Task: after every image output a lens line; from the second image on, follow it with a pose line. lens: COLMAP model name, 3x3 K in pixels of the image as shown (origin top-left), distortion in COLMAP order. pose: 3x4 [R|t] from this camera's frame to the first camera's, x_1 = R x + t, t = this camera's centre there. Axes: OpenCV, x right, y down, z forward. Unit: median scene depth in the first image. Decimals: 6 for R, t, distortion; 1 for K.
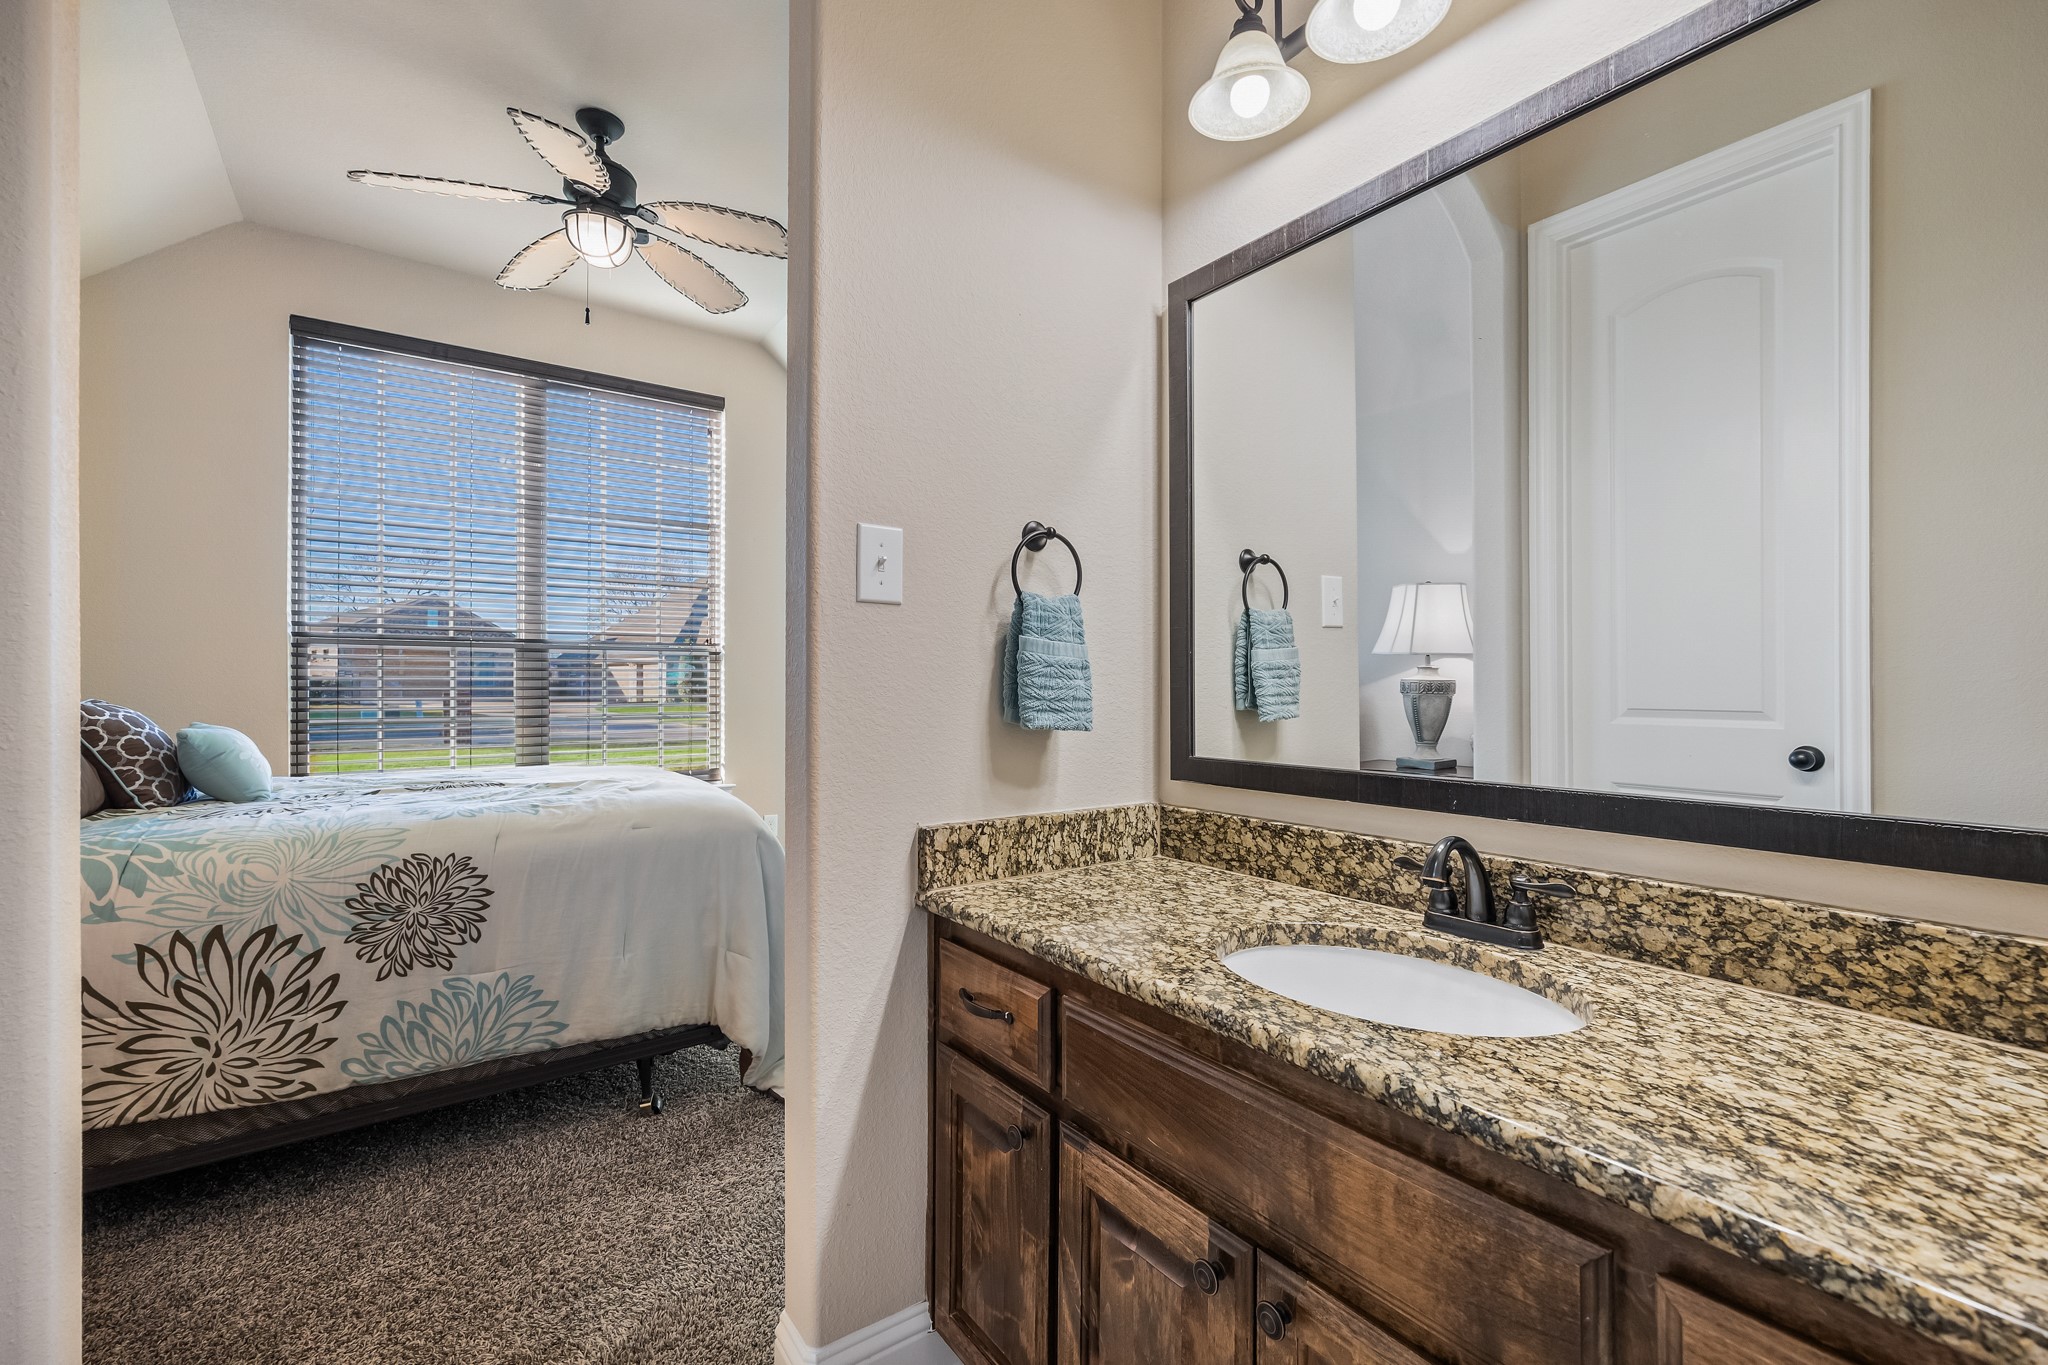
lens RADIAL K [[867.1, 0, 1024.0], [0, 867.1, 686.3], [0, 0, 1]] dist [0.000518, 0.000026]
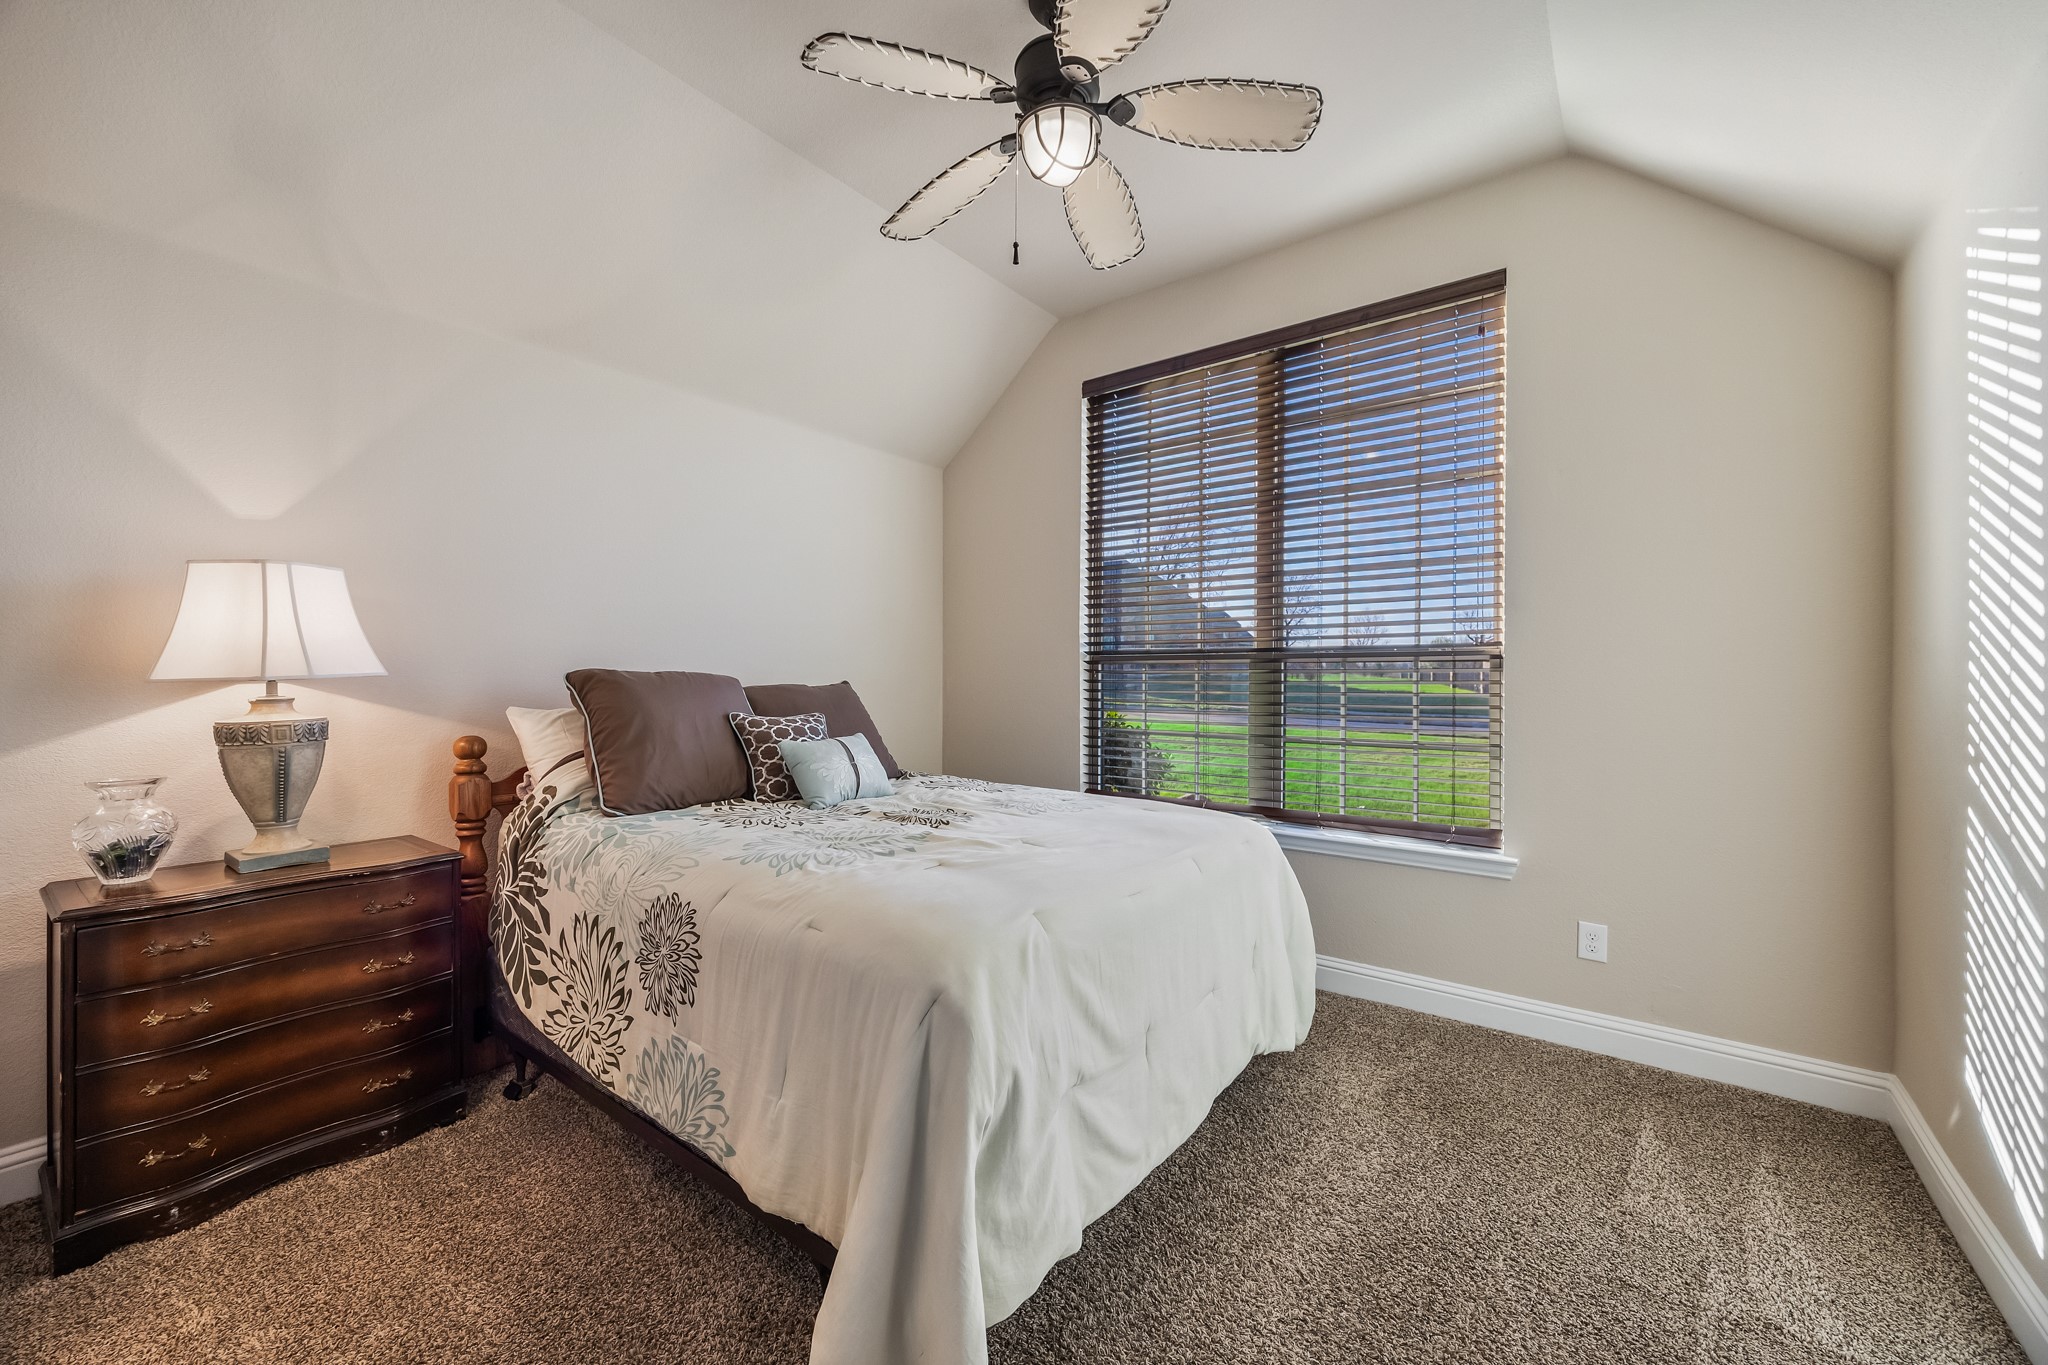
lens RADIAL K [[780.4, 0, 1024.0], [0, 780.4, 682.5], [0, 0, 1]] dist [-0.000862, -0.000139]
pose [[0.305681, 0.004456, -0.952124, 0.235511], [-0.000993, 0.999990, 0.004362, -0.044899], [0.952133, -0.000388, 0.305682, 1.025044]]
